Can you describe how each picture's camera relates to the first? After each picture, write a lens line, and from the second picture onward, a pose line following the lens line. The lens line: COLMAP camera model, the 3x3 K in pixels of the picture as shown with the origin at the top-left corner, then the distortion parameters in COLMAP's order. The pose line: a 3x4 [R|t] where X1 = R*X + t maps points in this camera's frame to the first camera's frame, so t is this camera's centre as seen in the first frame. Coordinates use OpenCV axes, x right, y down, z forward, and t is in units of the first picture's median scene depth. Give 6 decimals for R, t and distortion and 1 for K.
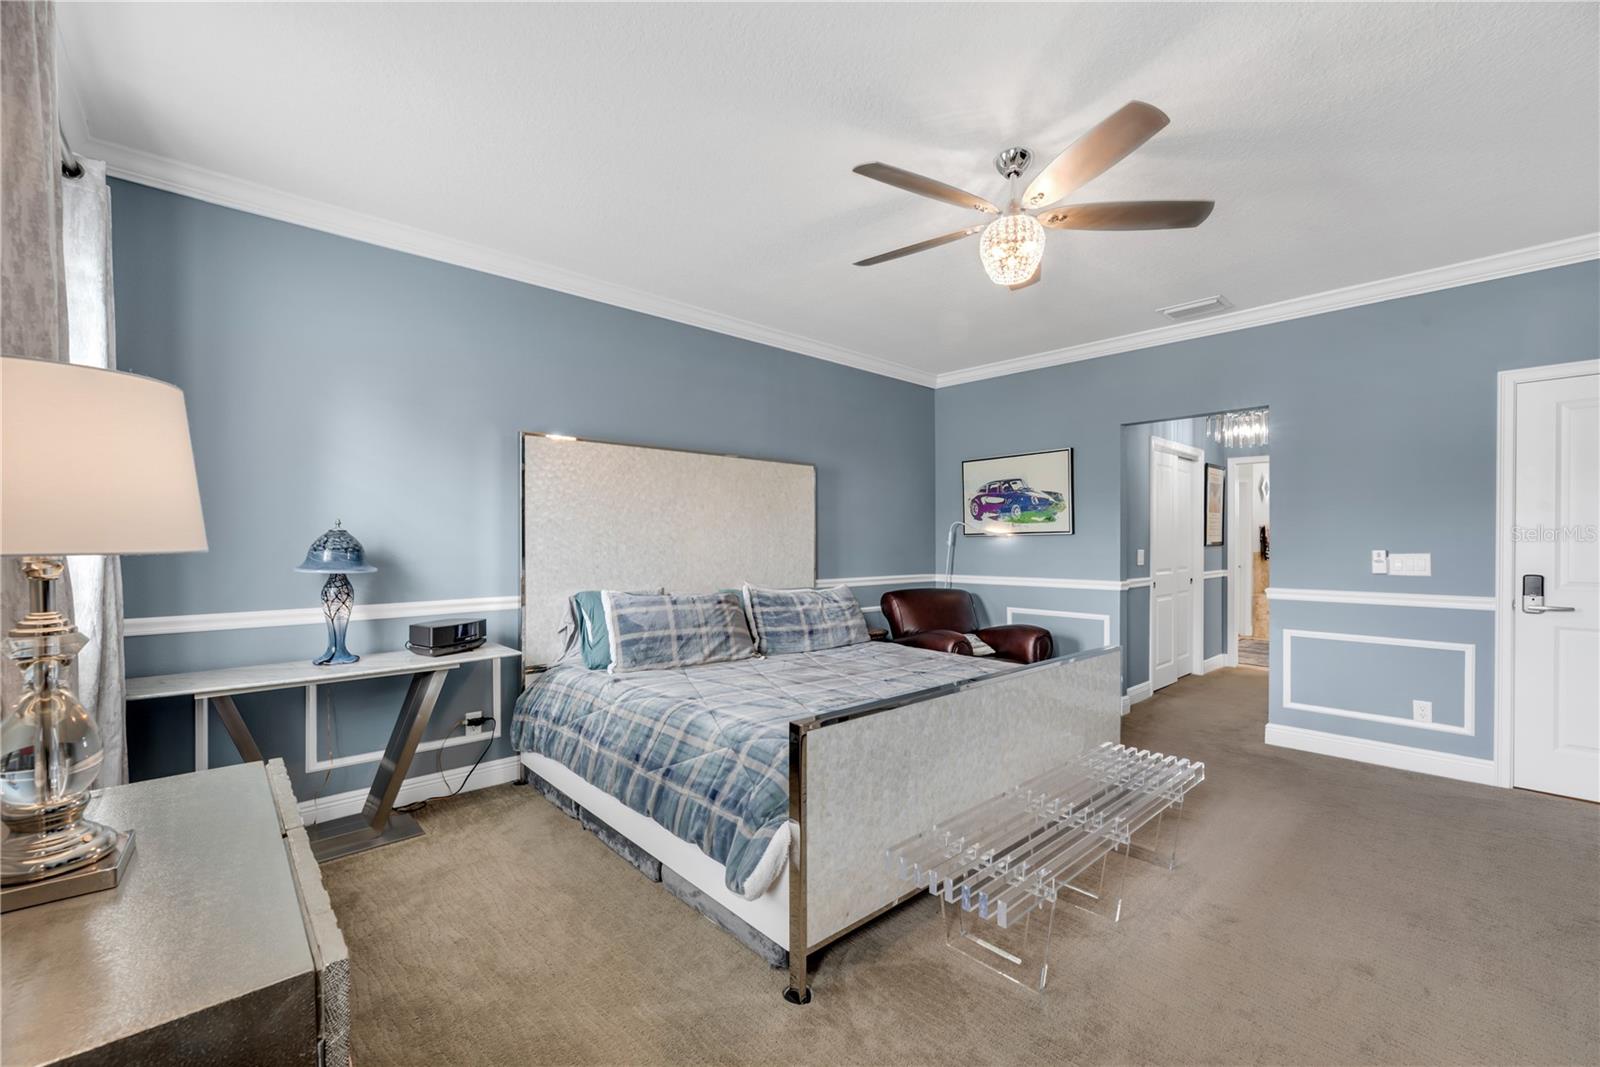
lens RADIAL K [[654.6, 0, 801.6], [0, 654.6, 540.5], [0, 0, 1]] dist [-0.003274, 0.000537]
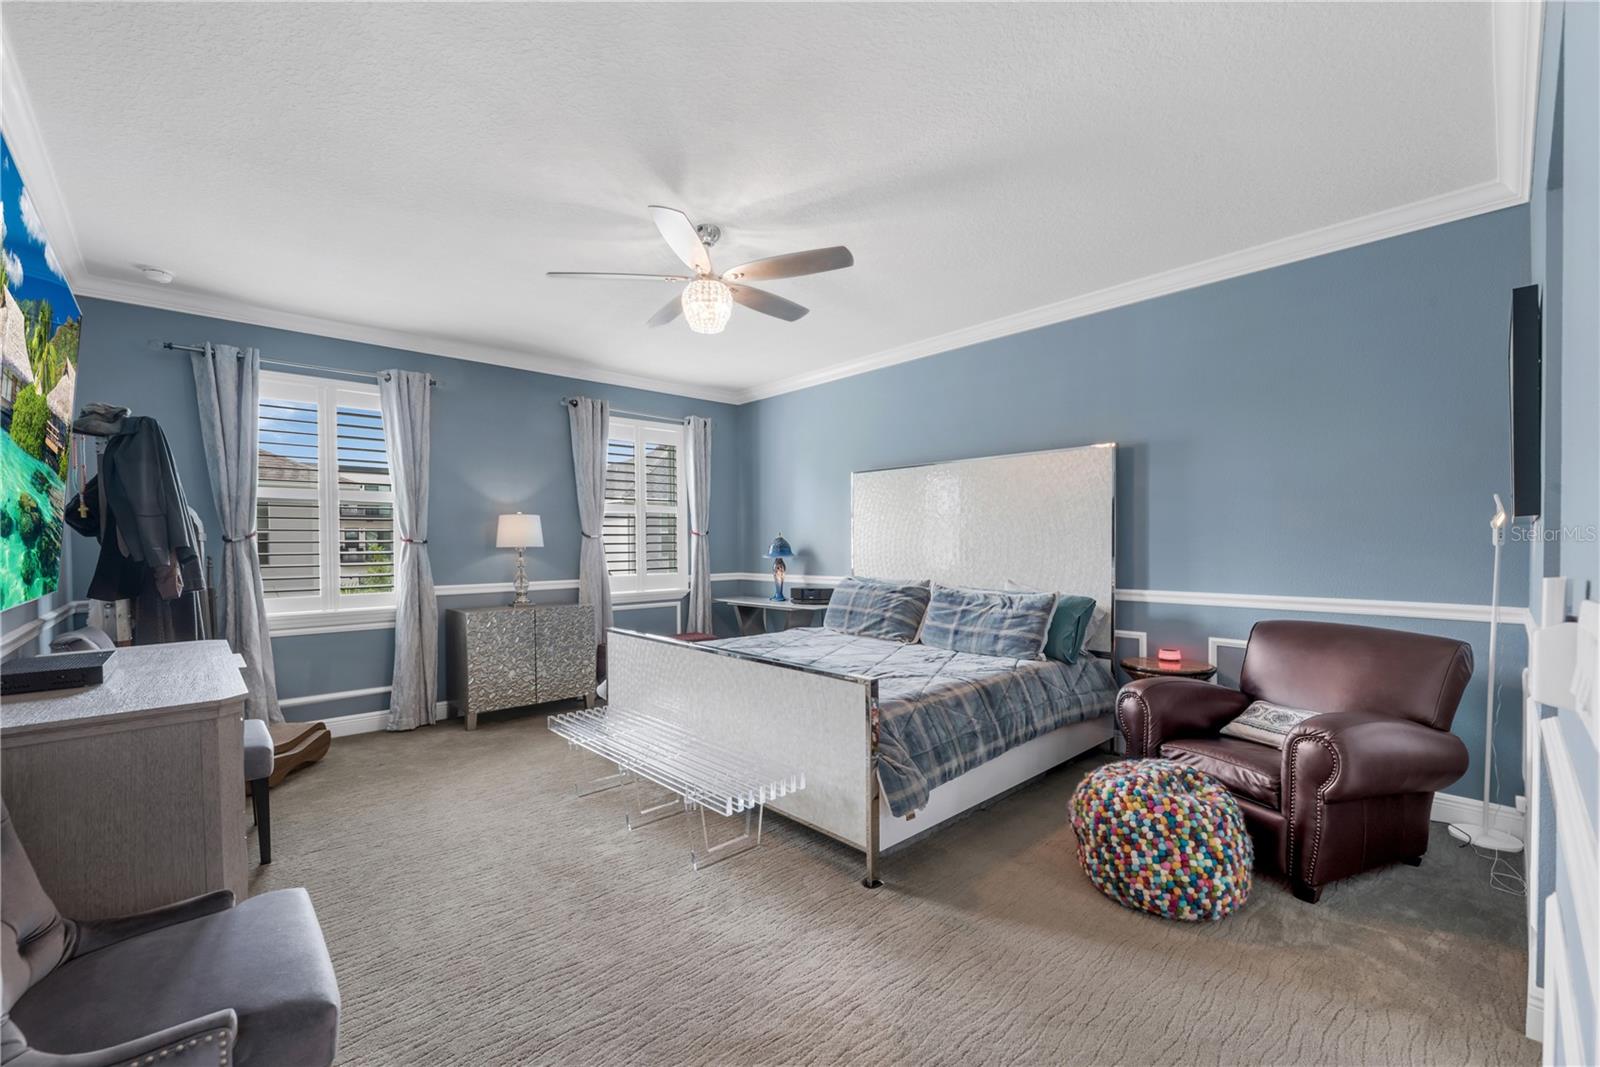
lens RADIAL K [[654.6, 0, 801.7], [0, 654.6, 545.9], [0, 0, 1]] dist [-0.003274, 0.000537]
pose [[0.017171, 0.007216, -0.999827, 1.136940], [0.014429, 0.999868, 0.007464, -0.003213], [0.999748, -0.014554, 0.017064, 0.840988]]
